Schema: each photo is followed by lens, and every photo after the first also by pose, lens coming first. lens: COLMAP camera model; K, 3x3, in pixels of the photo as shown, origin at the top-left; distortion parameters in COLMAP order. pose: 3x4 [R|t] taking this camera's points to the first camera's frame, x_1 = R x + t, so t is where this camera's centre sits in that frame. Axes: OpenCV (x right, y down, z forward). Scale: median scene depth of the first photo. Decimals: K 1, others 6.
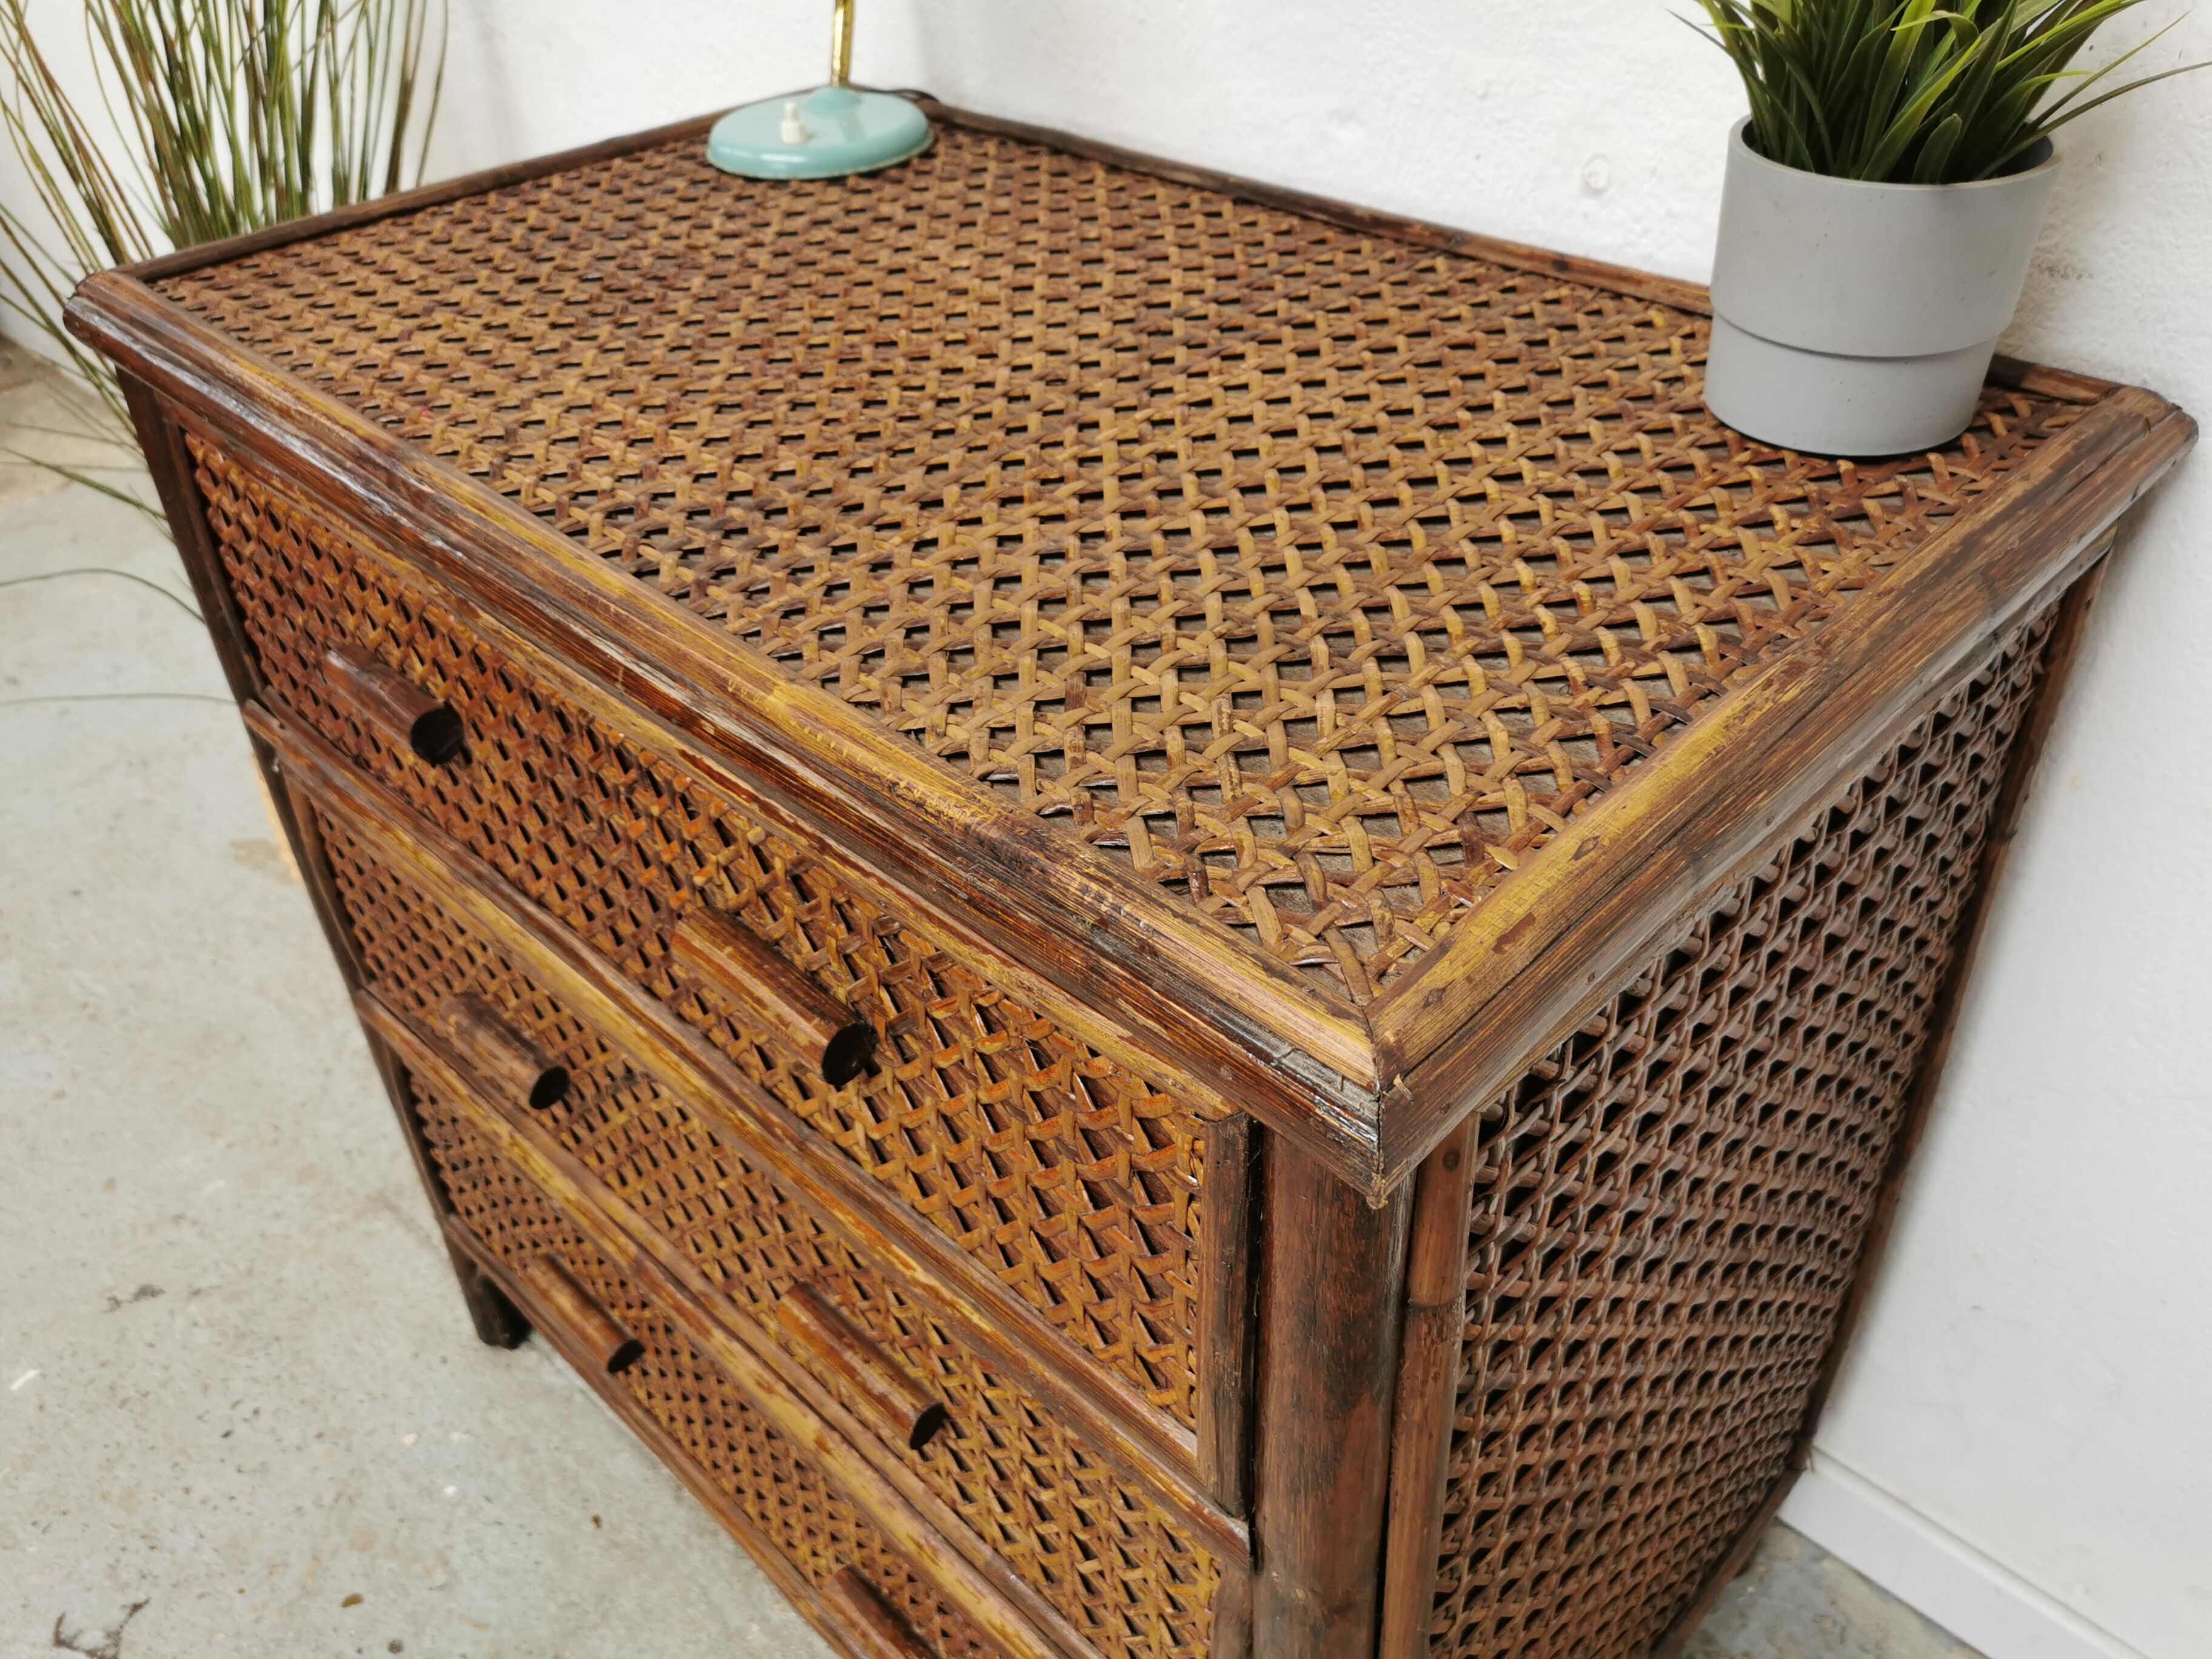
lens RADIAL K [[1729.1, 0, 1106.0], [0, 1729.1, 829.5], [0, 0, 1]] dist [0.037333, -0.044573]
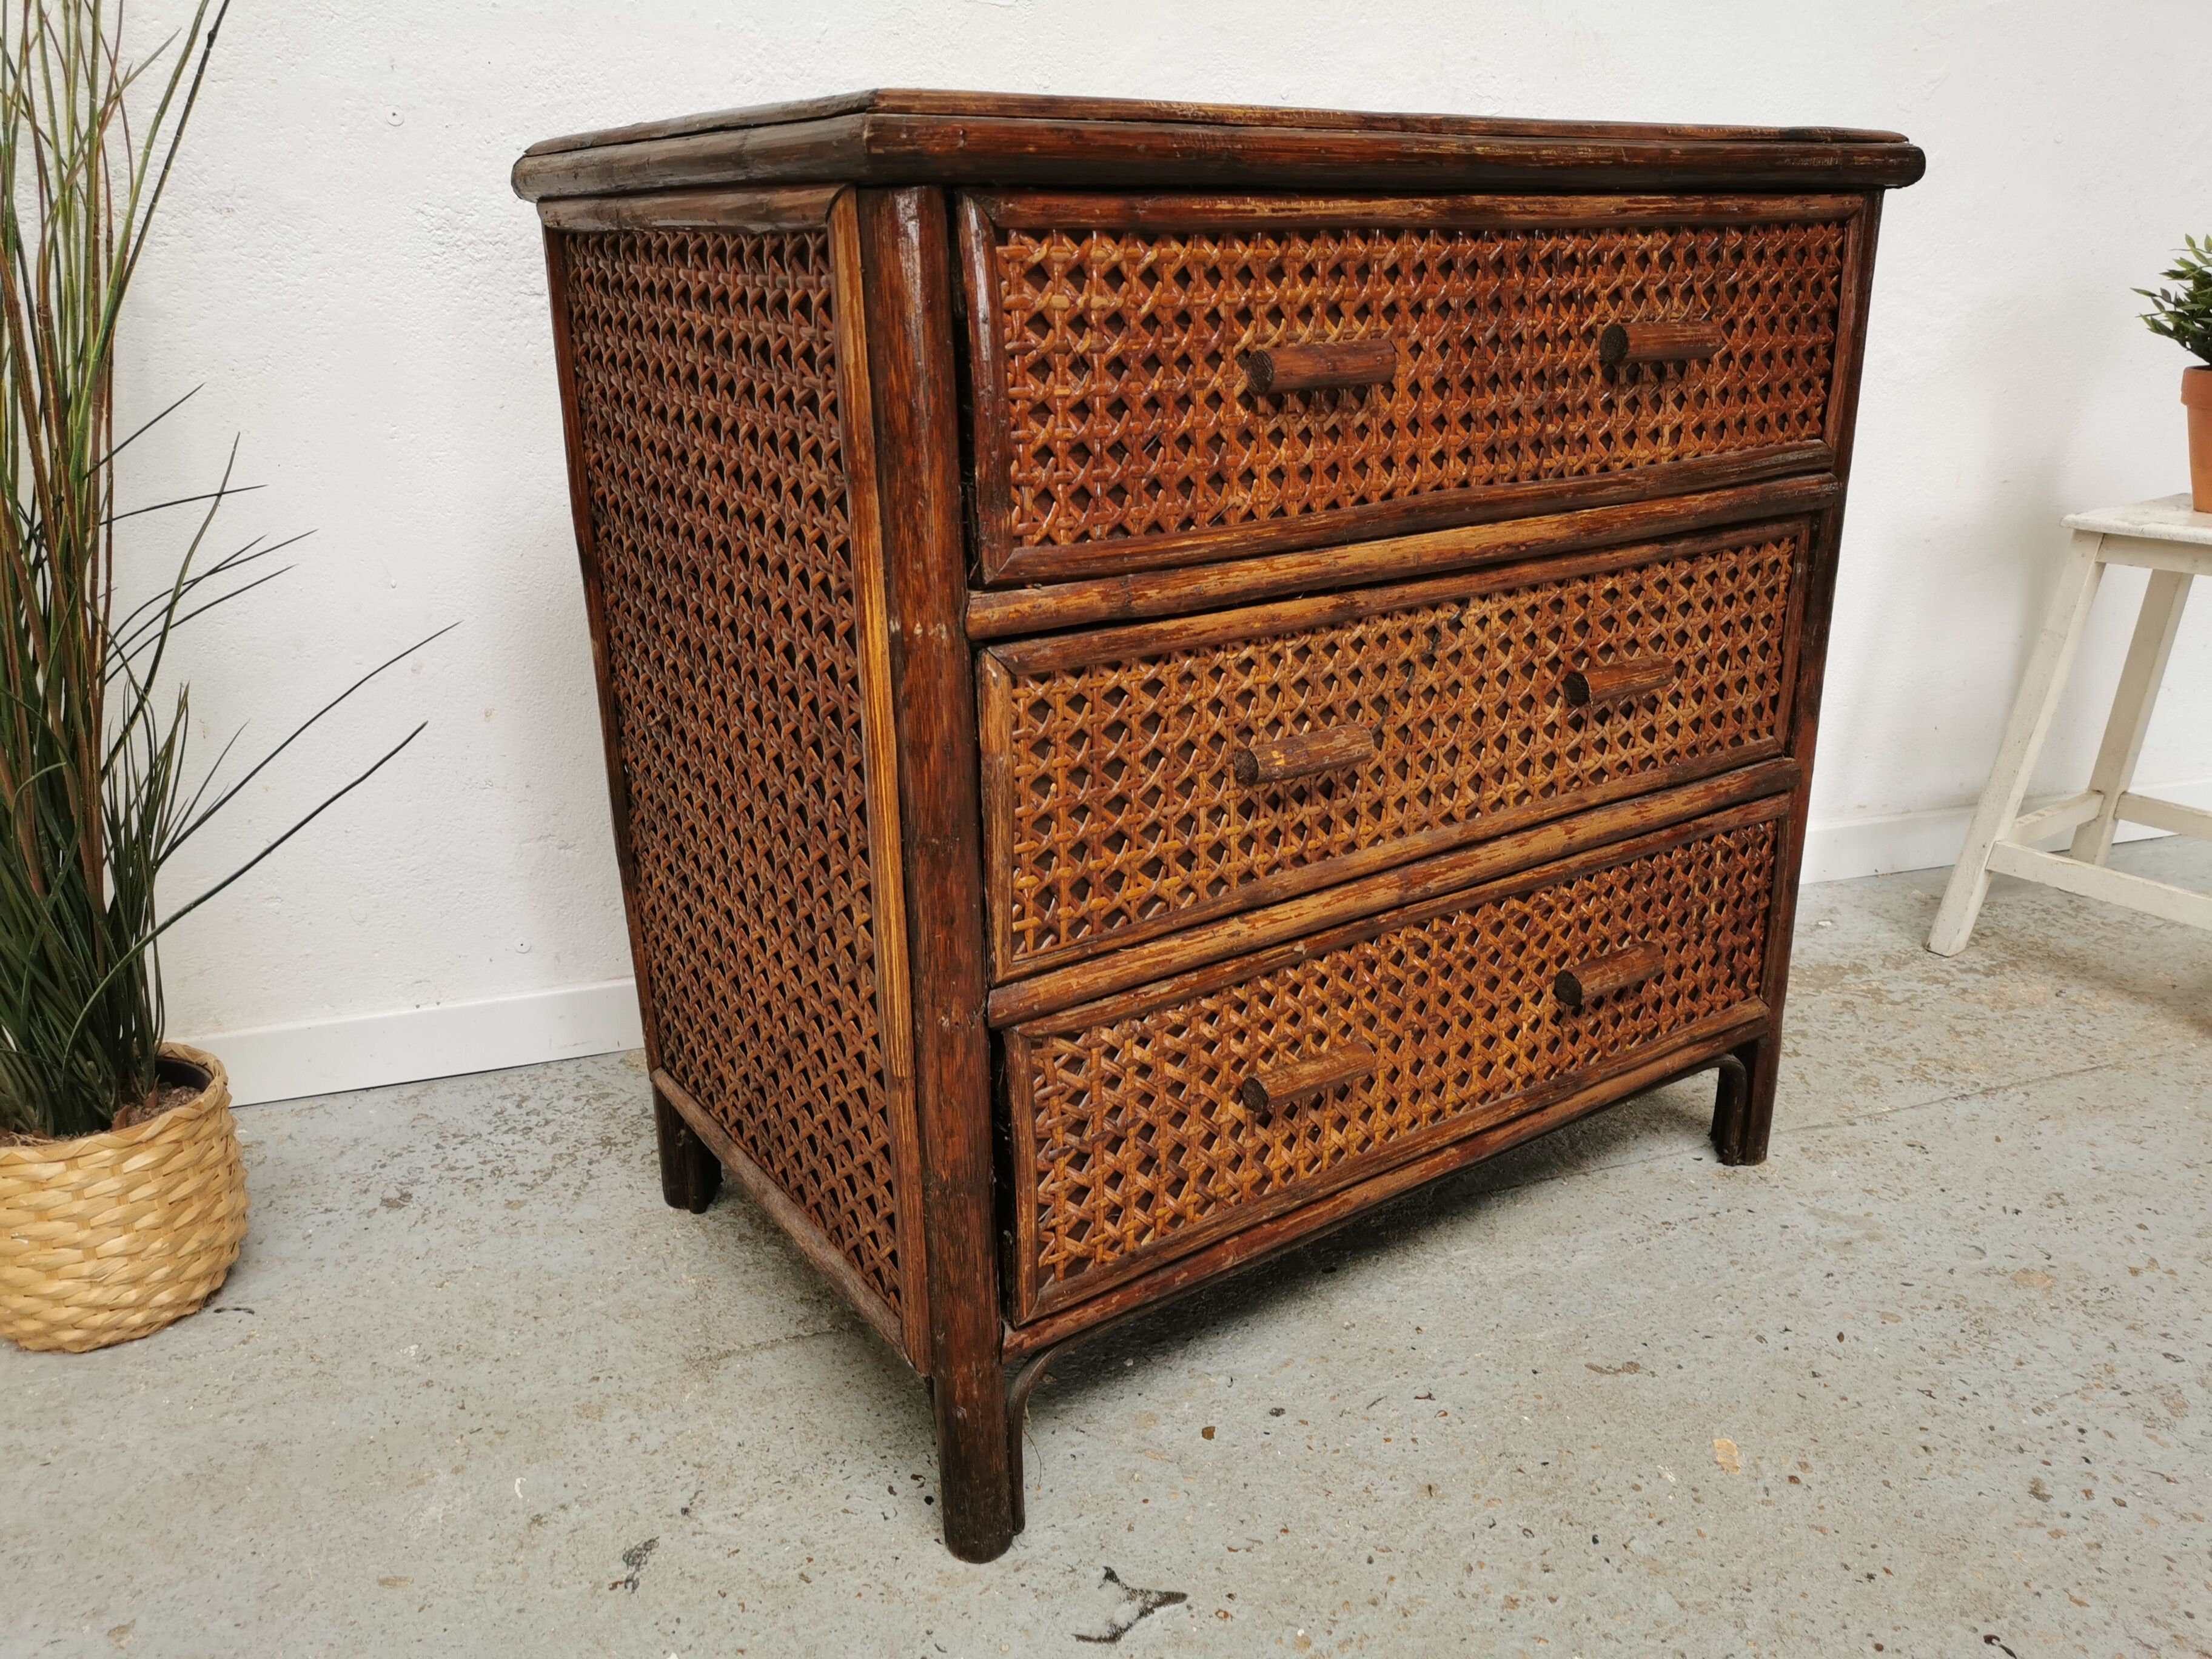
lens RADIAL K [[1697.3, 0, 1129.3], [0, 1697.3, 839.9], [0, 0, 1]] dist [0.043734, -0.001320]
pose [[0.164608, -0.296396, 0.940773, -1.134120], [0.597760, 0.788658, 0.143881, -0.045177], [-0.784594, 0.538673, 0.306993, 0.624423]]
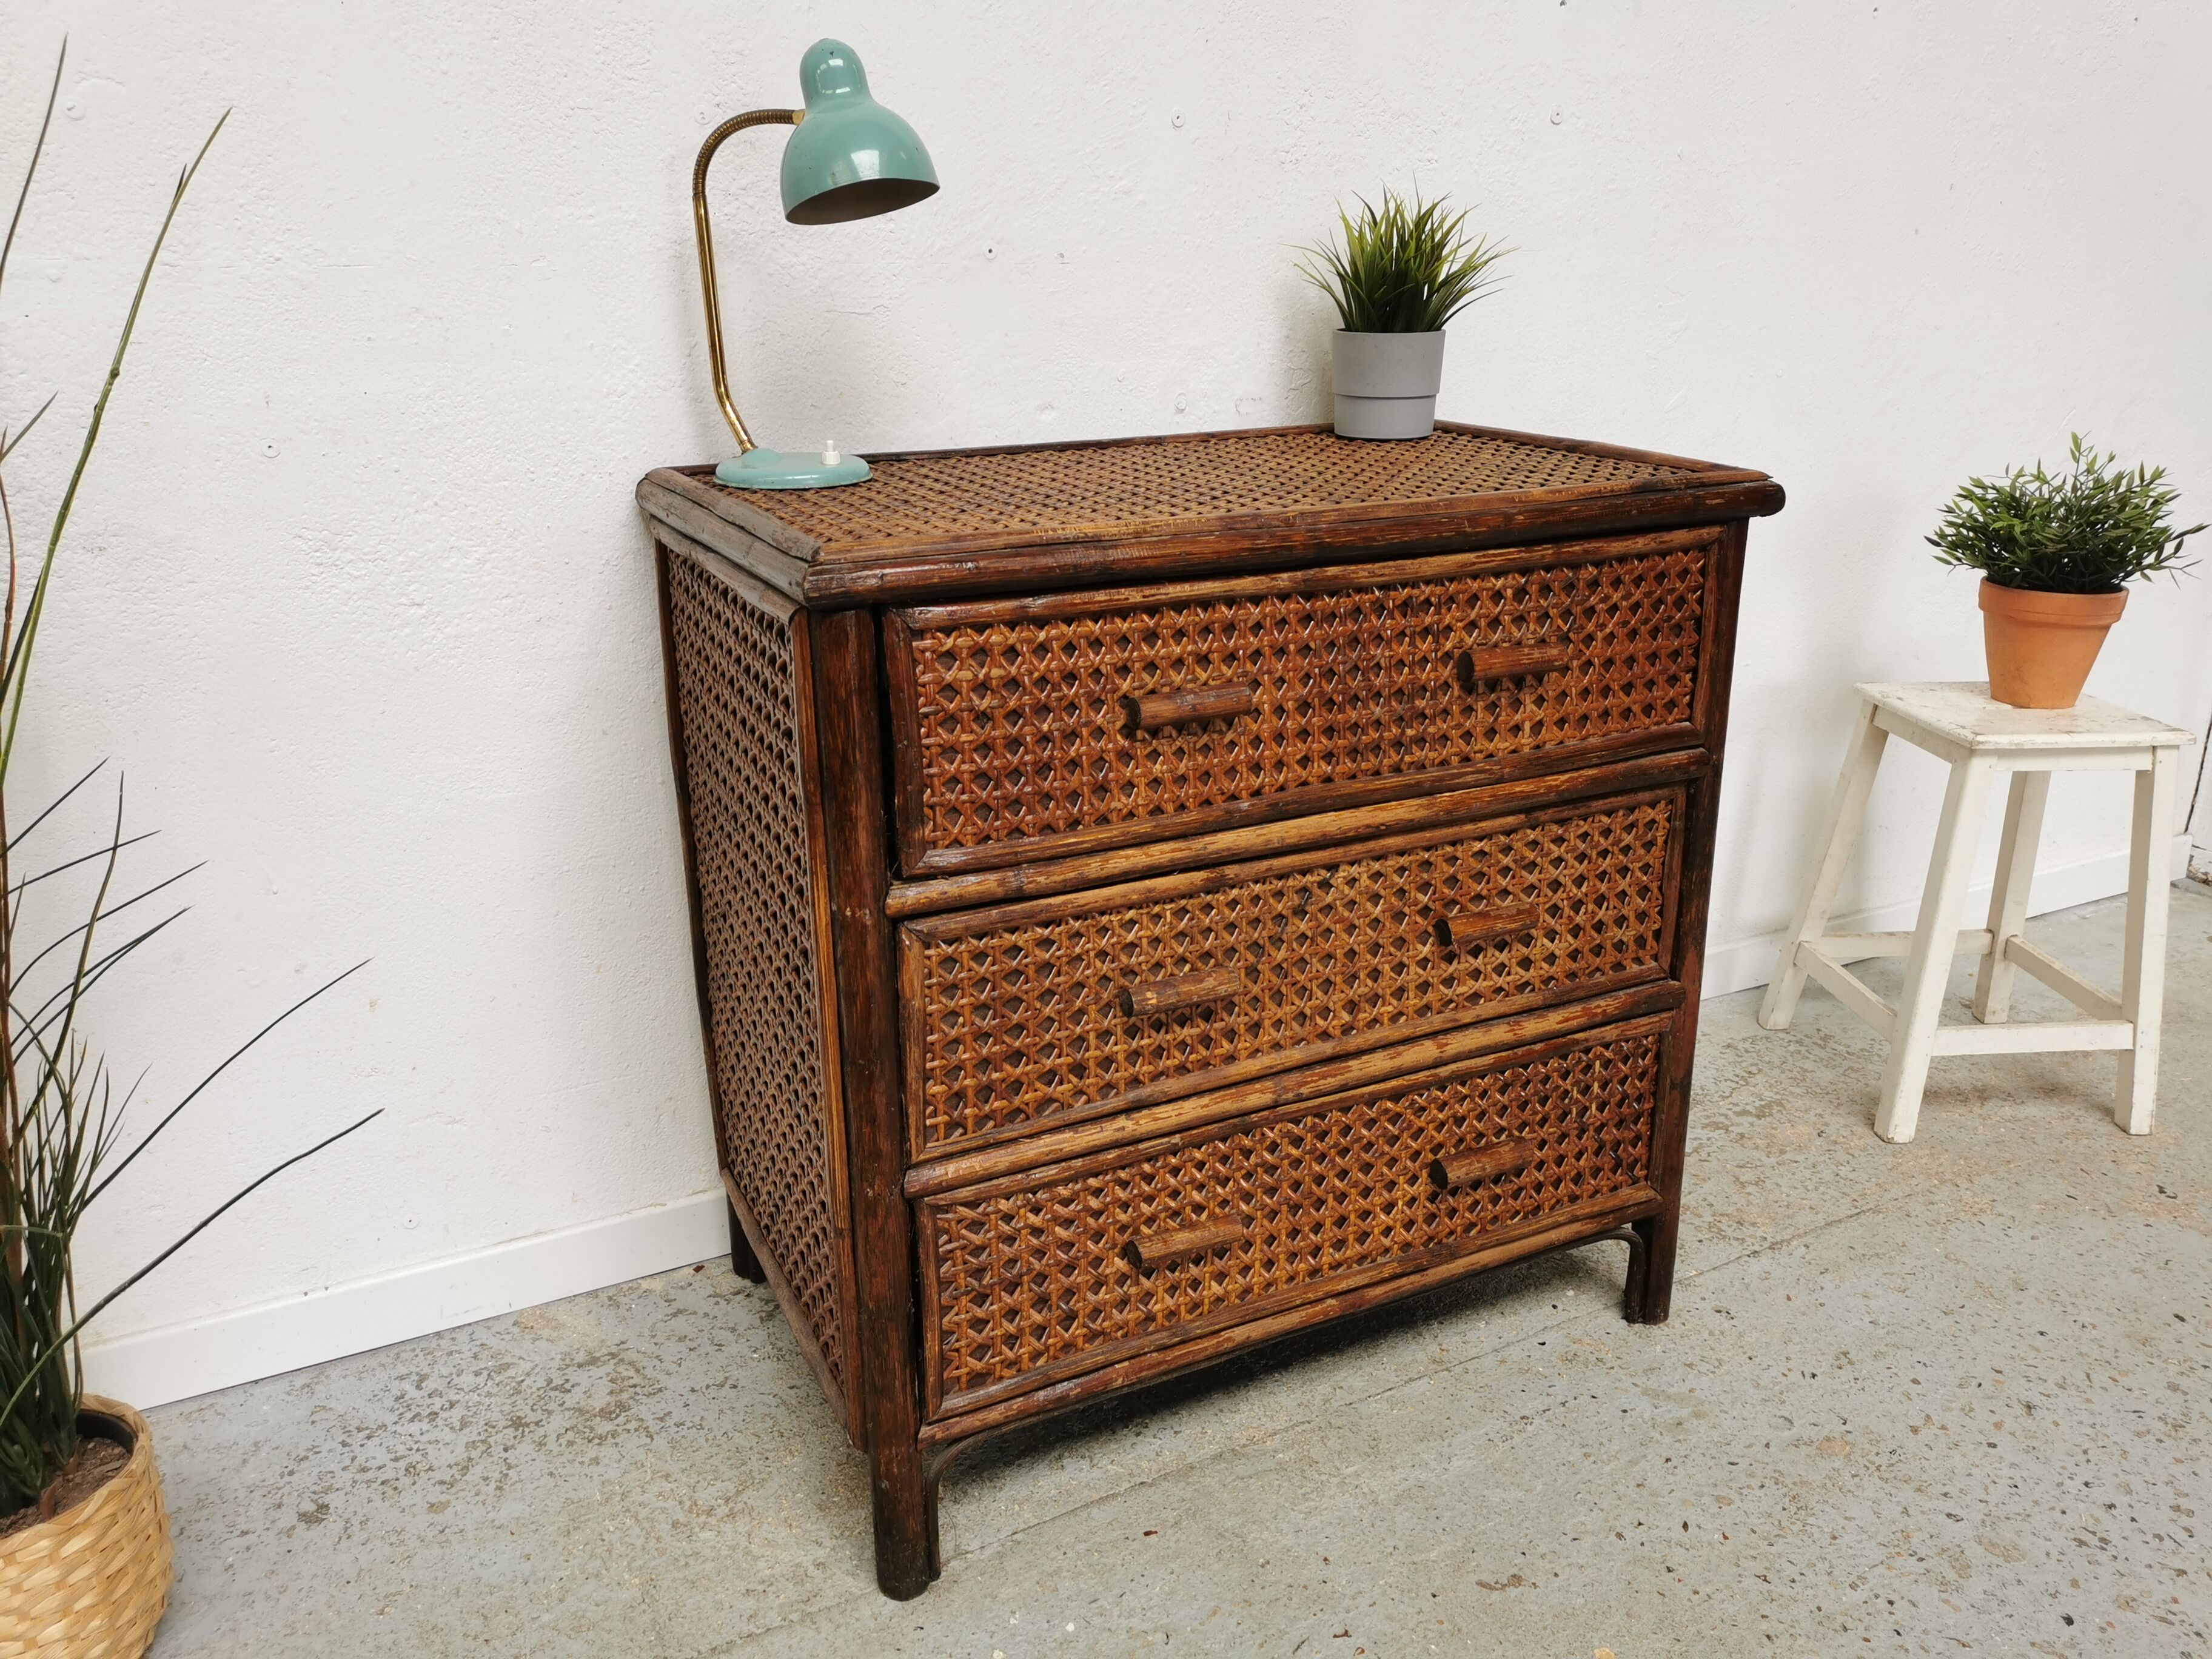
lens RADIAL K [[1697.8, 0, 1115.9], [0, 1697.8, 841.0], [0, 0, 1]] dist [0.065510, -0.079204]
pose [[0.319760, -0.279037, 0.905479, -1.273904], [0.567182, 0.821886, 0.052983, -0.063470], [-0.758985, 0.496630, 0.421071, 0.312861]]
